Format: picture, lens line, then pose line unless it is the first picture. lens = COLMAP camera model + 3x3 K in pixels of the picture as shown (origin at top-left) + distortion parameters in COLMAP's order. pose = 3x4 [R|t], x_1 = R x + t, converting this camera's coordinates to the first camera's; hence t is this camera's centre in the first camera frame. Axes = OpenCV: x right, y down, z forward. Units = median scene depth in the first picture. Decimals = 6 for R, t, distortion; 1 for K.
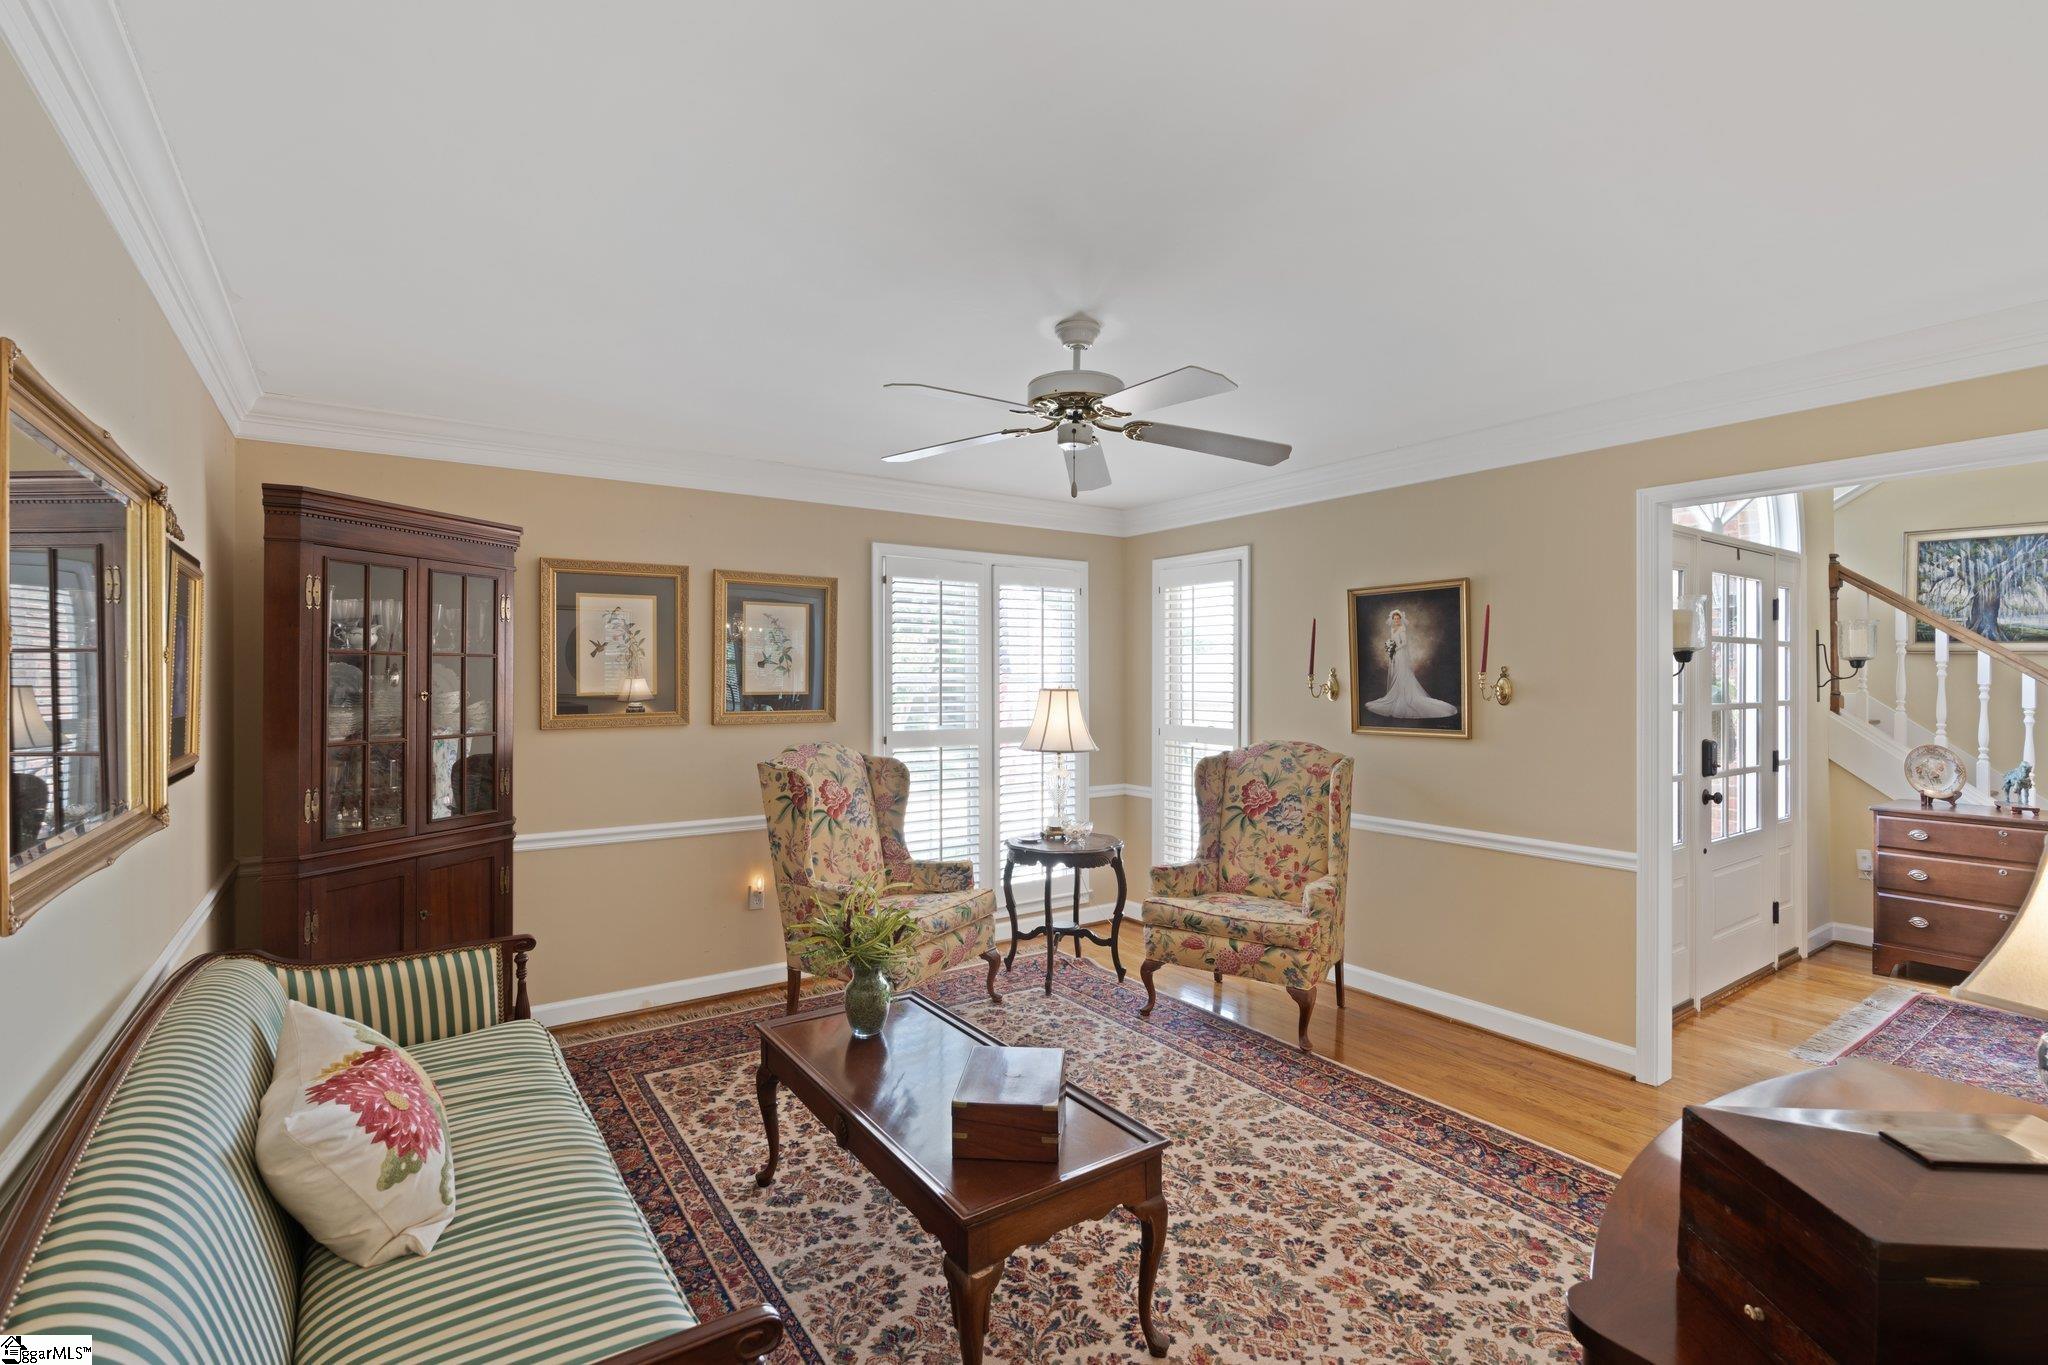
lens RADIAL K [[929.7, 0, 1024.9], [0, 929.7, 671.6], [0, 0, 1]] dist [-0.012077, 0.000885]
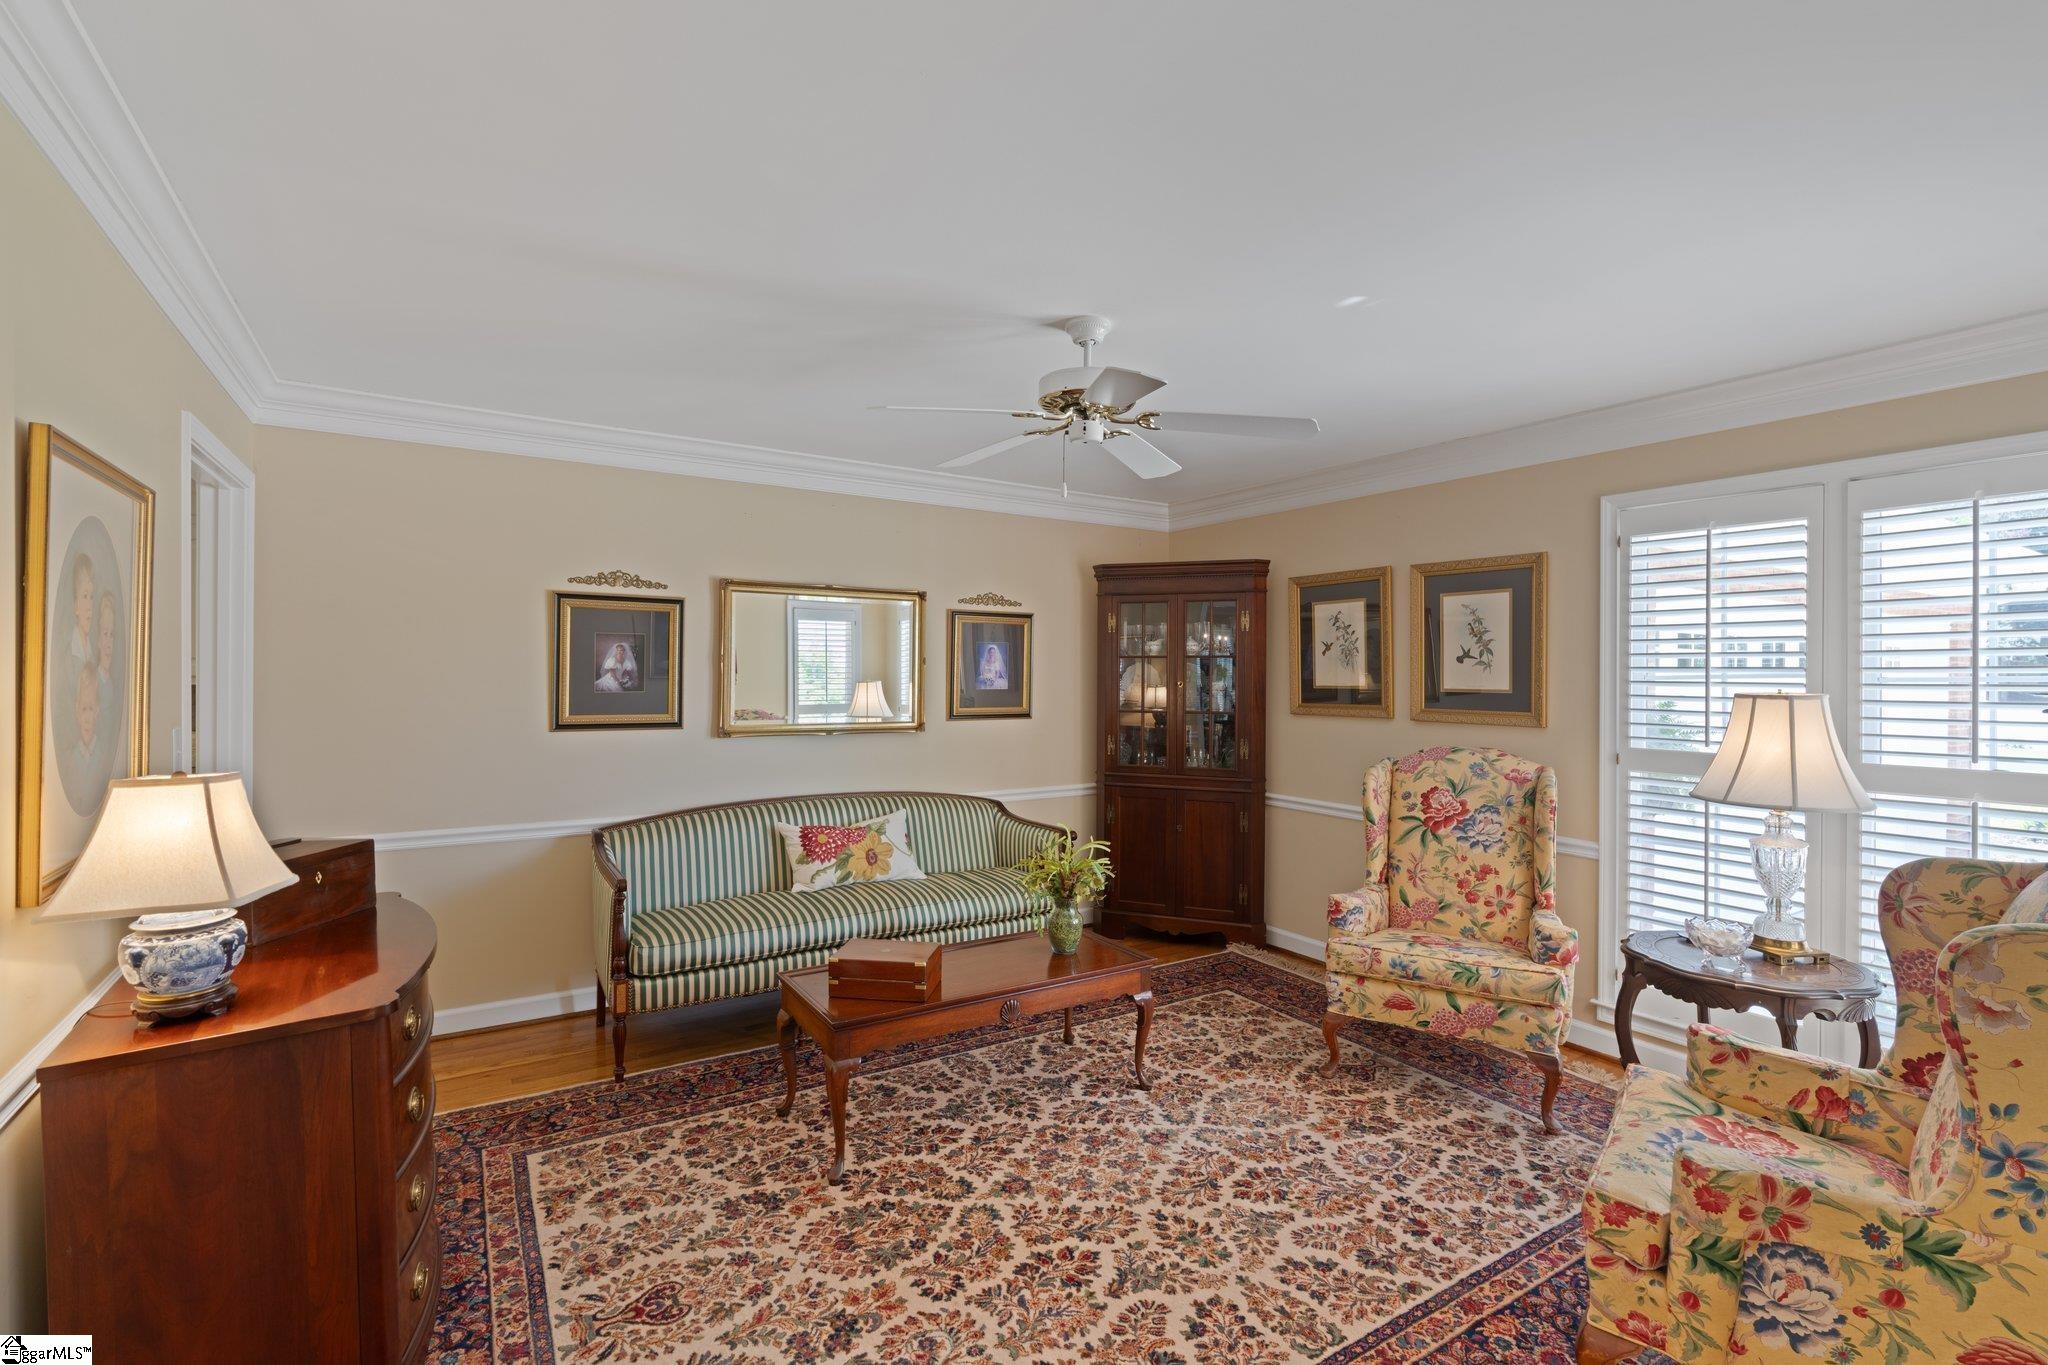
lens RADIAL K [[929.7, 0, 1024.9], [0, 929.7, 671.6], [0, 0, 1]] dist [-0.012077, 0.000885]
pose [[-0.043807, 0.000642, -0.999040, 0.800428], [0.000777, 1.000000, 0.000608, 0.004159], [0.999040, -0.000750, -0.043807, 0.732443]]
